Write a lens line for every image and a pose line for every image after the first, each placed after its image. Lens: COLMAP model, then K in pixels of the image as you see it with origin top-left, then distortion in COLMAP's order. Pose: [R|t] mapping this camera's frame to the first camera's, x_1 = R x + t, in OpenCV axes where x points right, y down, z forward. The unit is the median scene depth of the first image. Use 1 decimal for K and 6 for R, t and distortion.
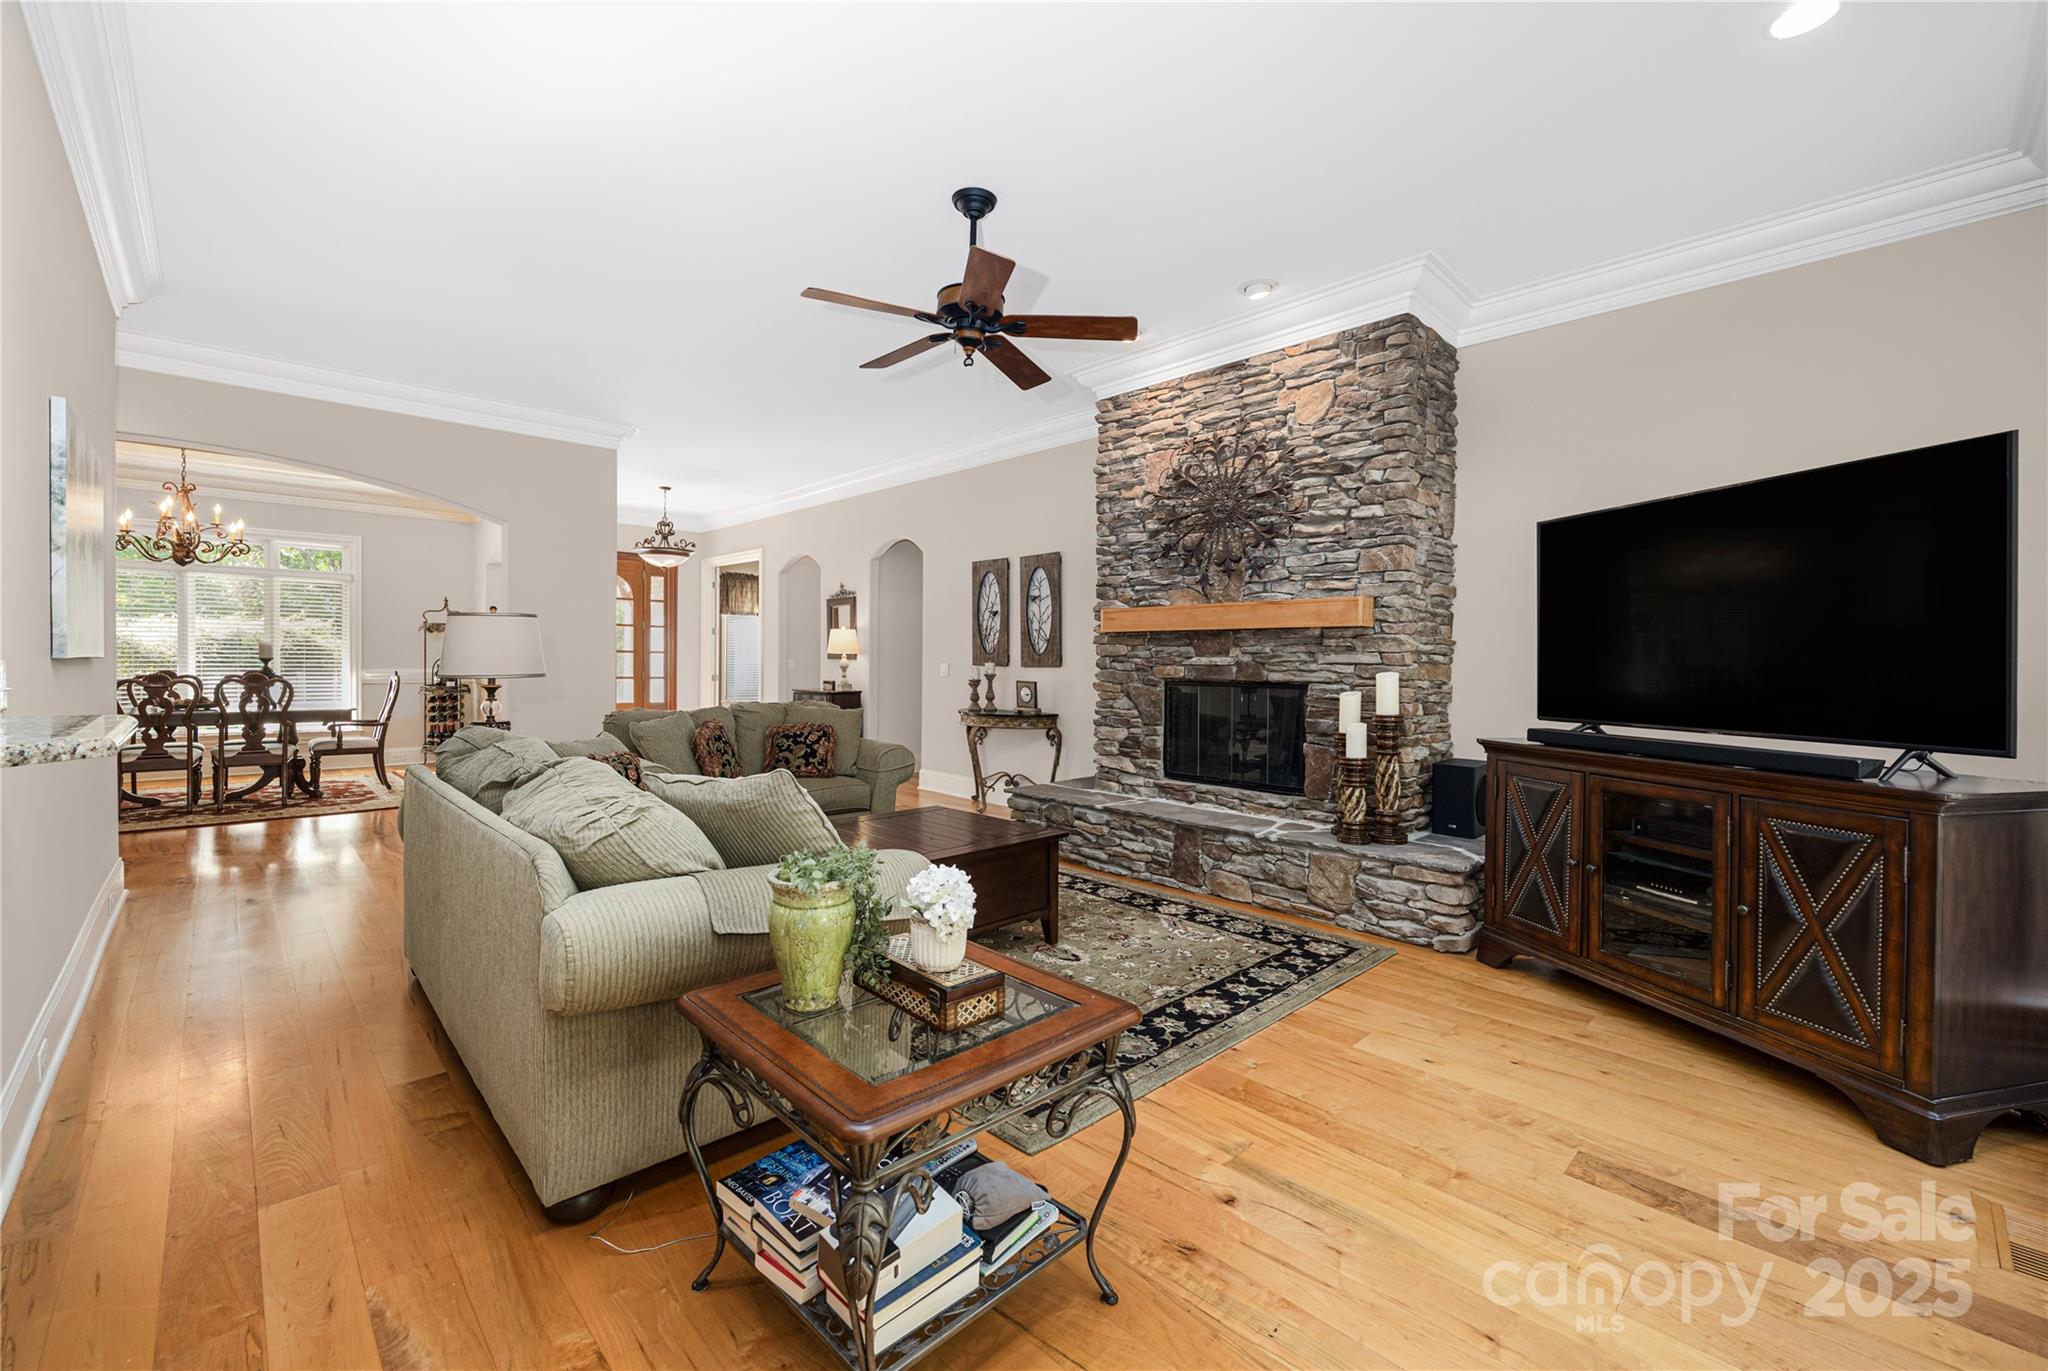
lens RADIAL K [[846.7, 0, 1013.2], [0, 846.7, 667.6], [0, 0, 1]] dist [-0.001709, -0.000126]
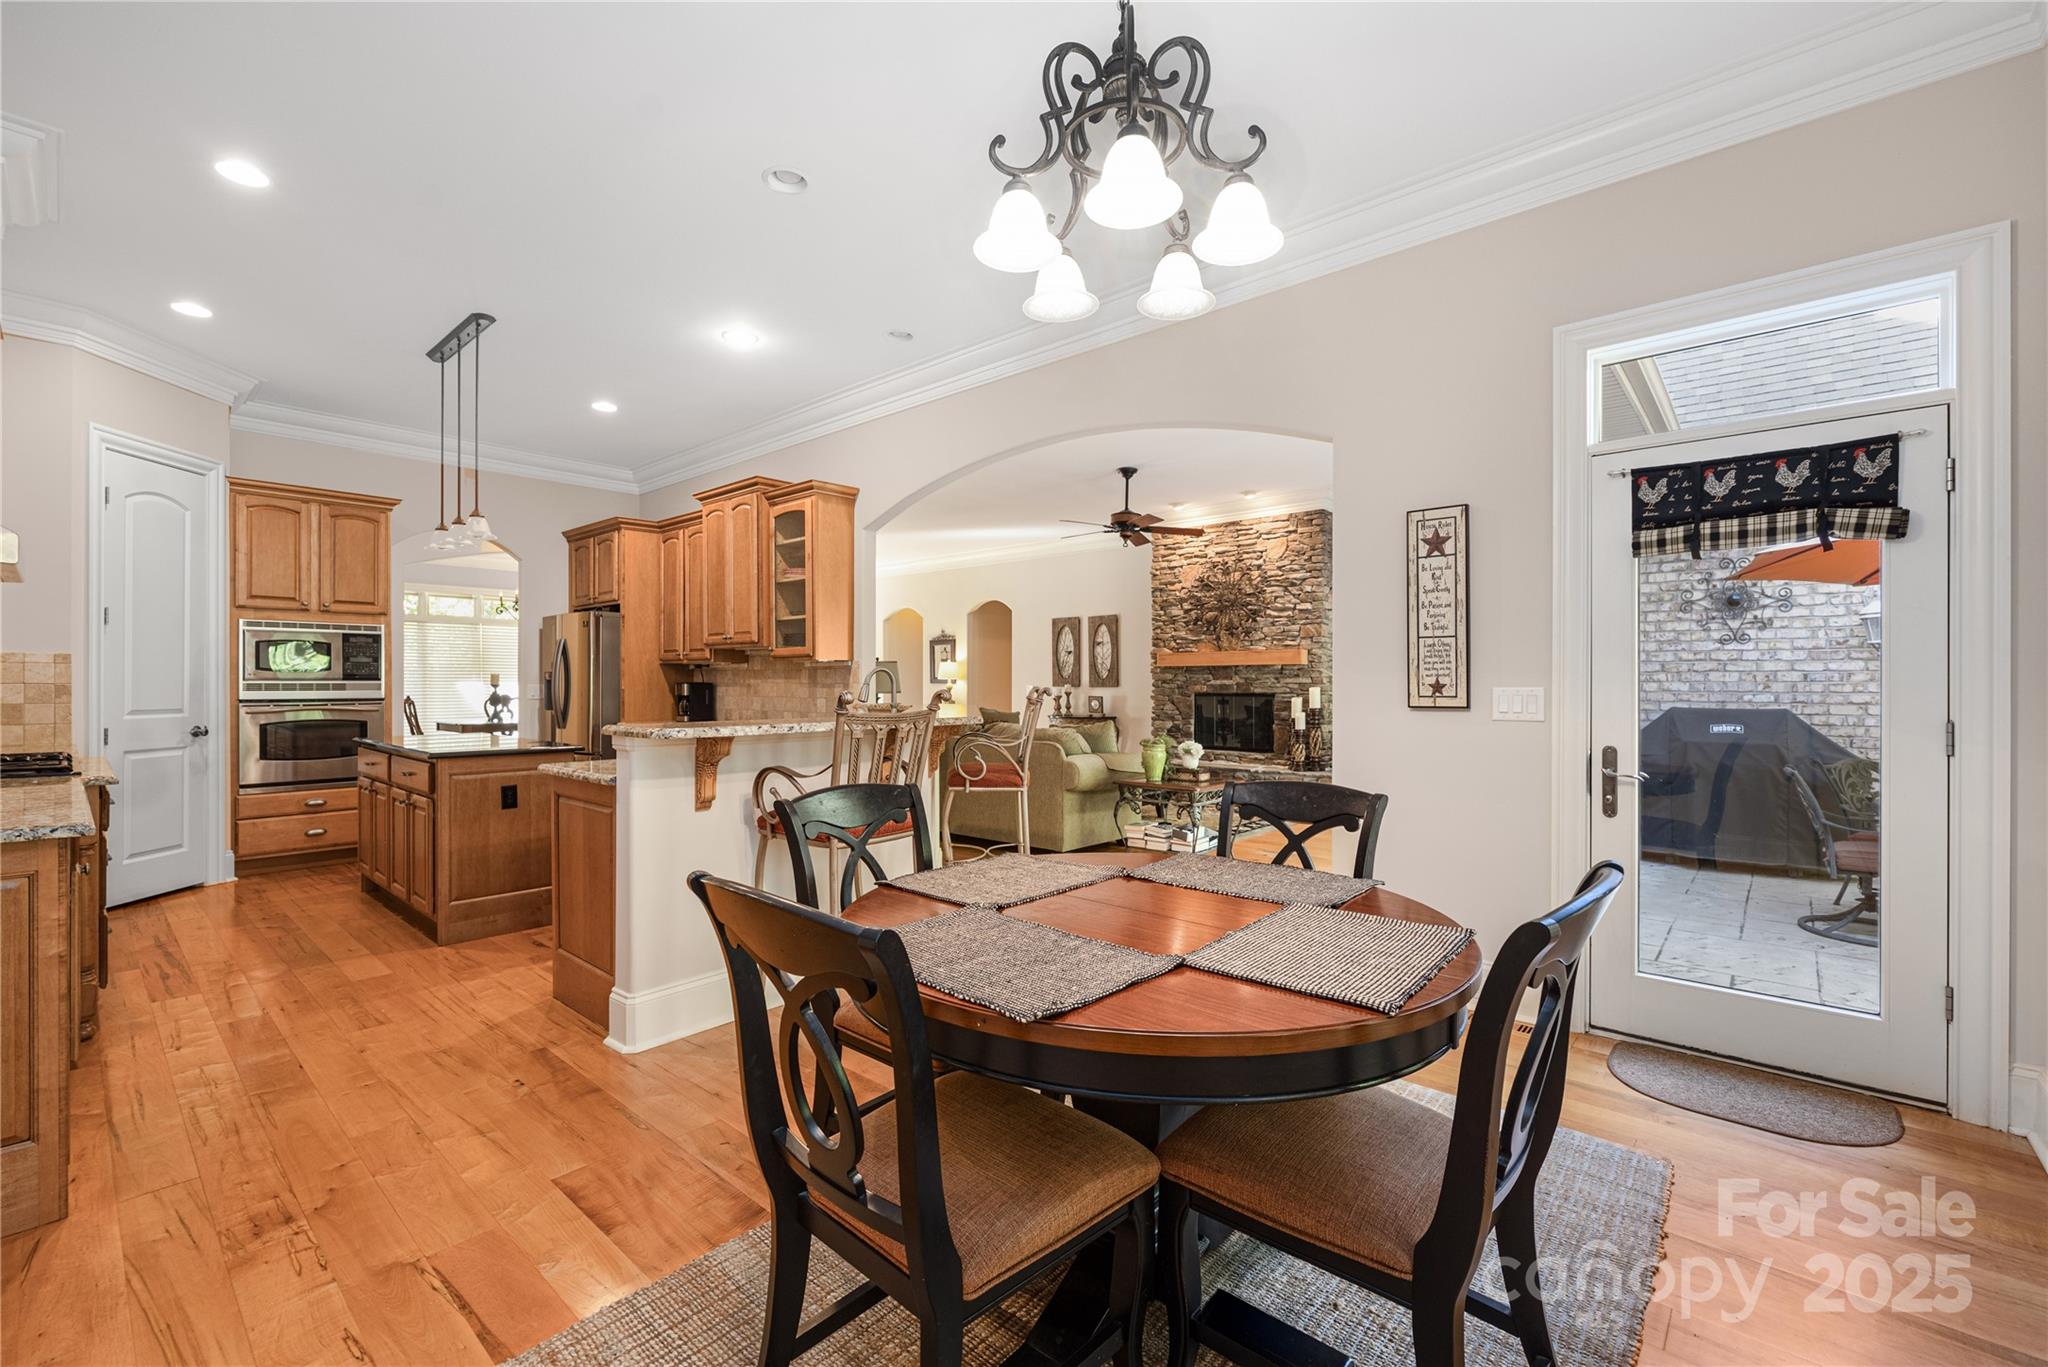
lens RADIAL K [[868.1, 0, 1024.0], [0, 868.1, 683.5], [0, 0, 1]] dist [-0.000181, -0.000005]
pose [[0.996199, -0.007823, 0.086755, -0.360807], [0.008520, 0.999934, -0.007667, 0.005325], [-0.086690, 0.008377, 0.996200, -0.844237]]
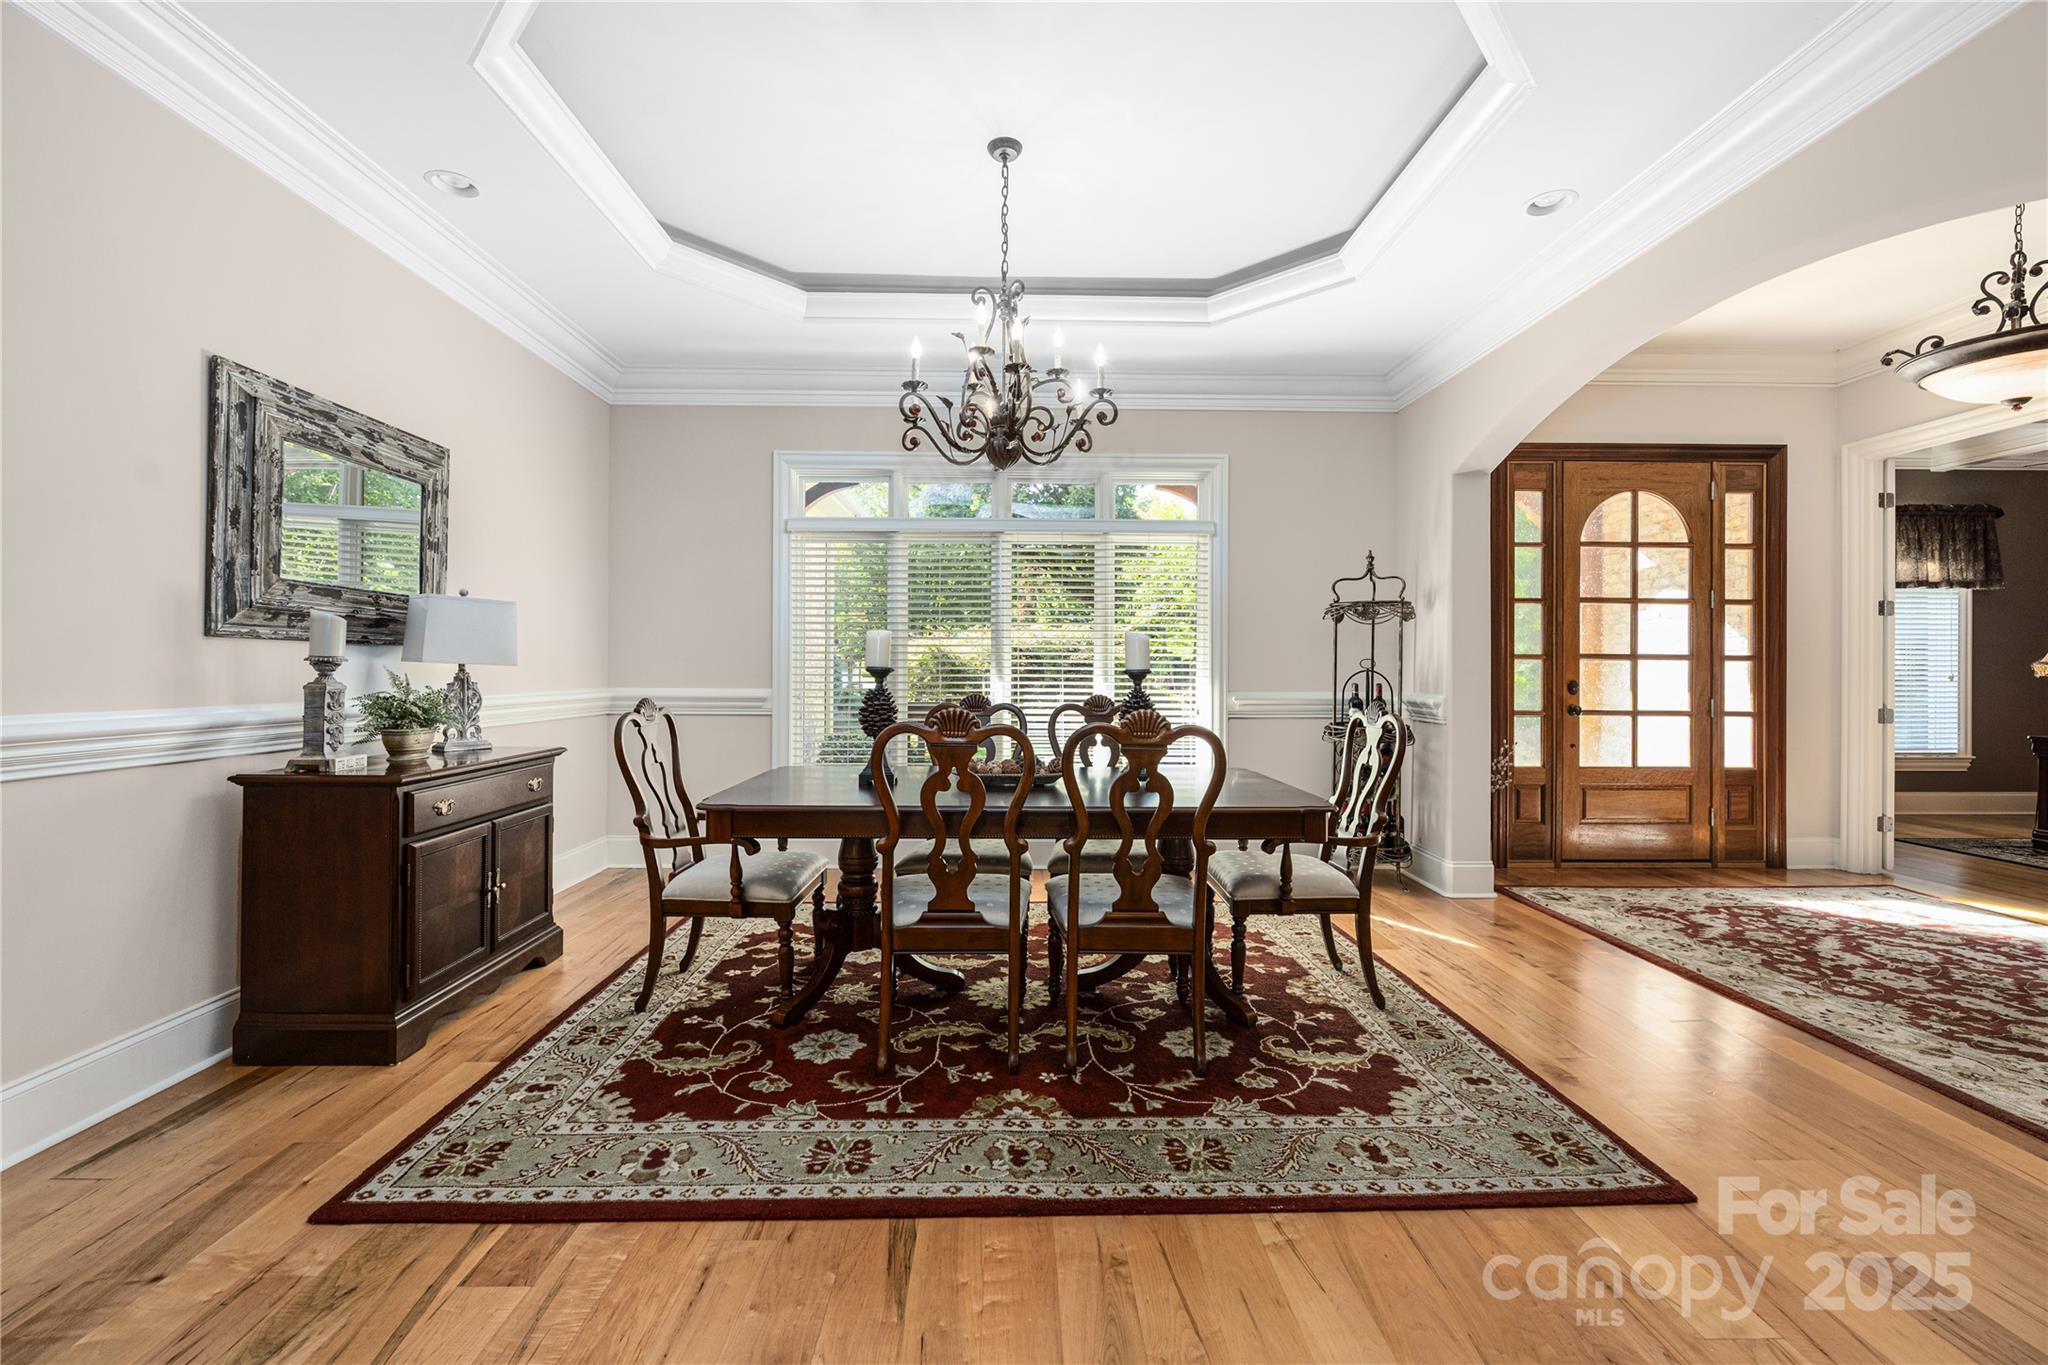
lens RADIAL K [[833.0, 0, 1024.7], [0, 833.0, 671.1], [0, 0, 1]] dist [-0.002532, -0.000261]
pose [[0.738810, -0.005476, -0.673891, -0.939131], [-0.005864, 0.999877, -0.014554, -0.005626], [0.673888, 0.014704, 0.738687, 0.947982]]
